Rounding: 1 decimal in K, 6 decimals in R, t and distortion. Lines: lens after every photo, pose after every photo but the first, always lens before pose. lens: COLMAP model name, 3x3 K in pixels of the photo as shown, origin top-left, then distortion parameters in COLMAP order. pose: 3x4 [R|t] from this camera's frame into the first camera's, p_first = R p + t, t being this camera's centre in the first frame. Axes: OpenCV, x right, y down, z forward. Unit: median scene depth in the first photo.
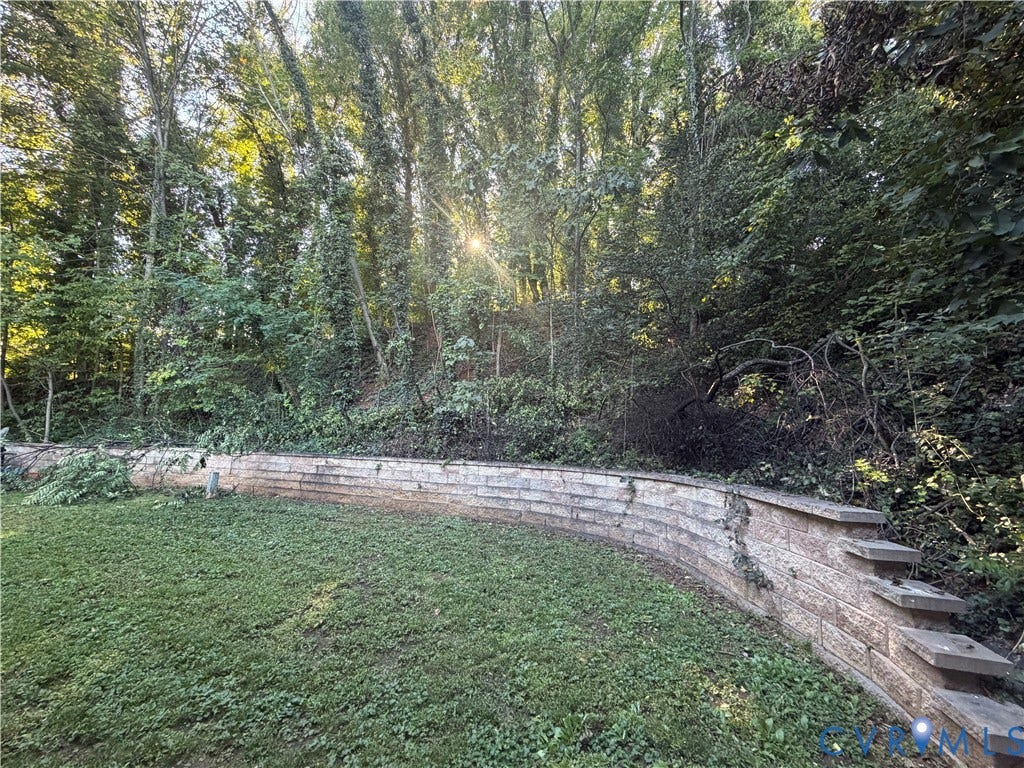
lens RADIAL K [[410.7, 0, 512.0], [0, 410.7, 384.0], [0, 0, 1]] dist [0.018327, -0.000408]
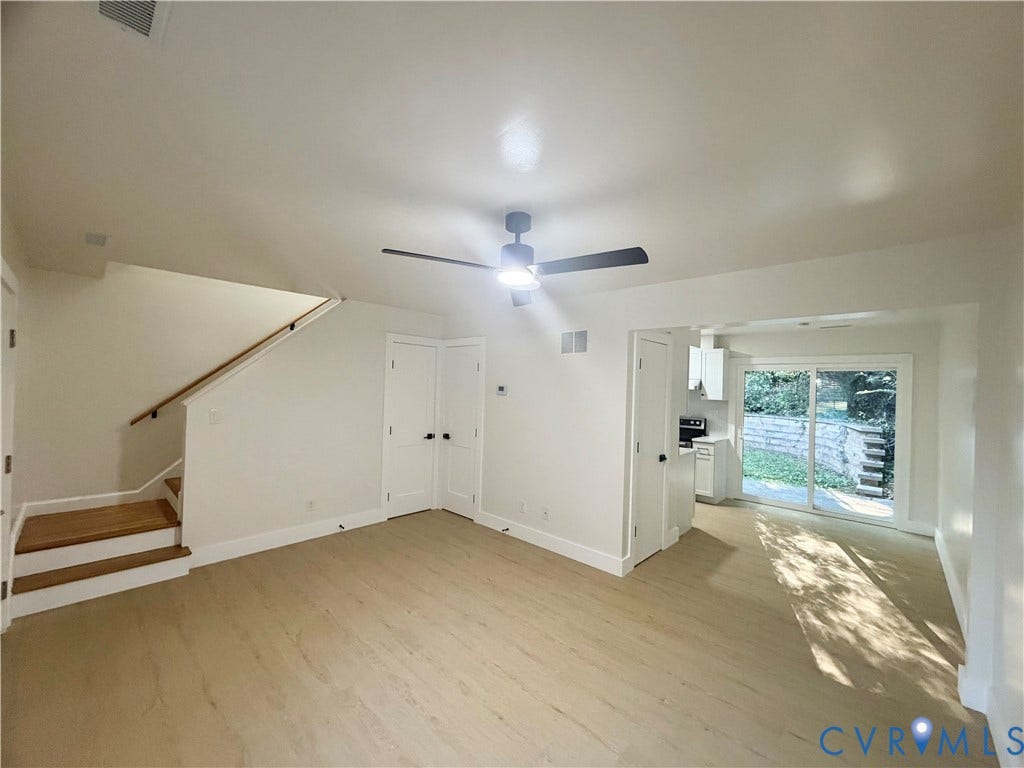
lens RADIAL K [[416.3, 0, 499.7], [0, 416.3, 385.4], [0, 0, 1]] dist [0.024710, -0.004925]
pose [[0.870623, 0.000064, -0.491950, 0.035743], [0.053960, 0.993954, 0.095625, -0.164766], [0.488982, -0.109800, 0.865356, -1.148849]]
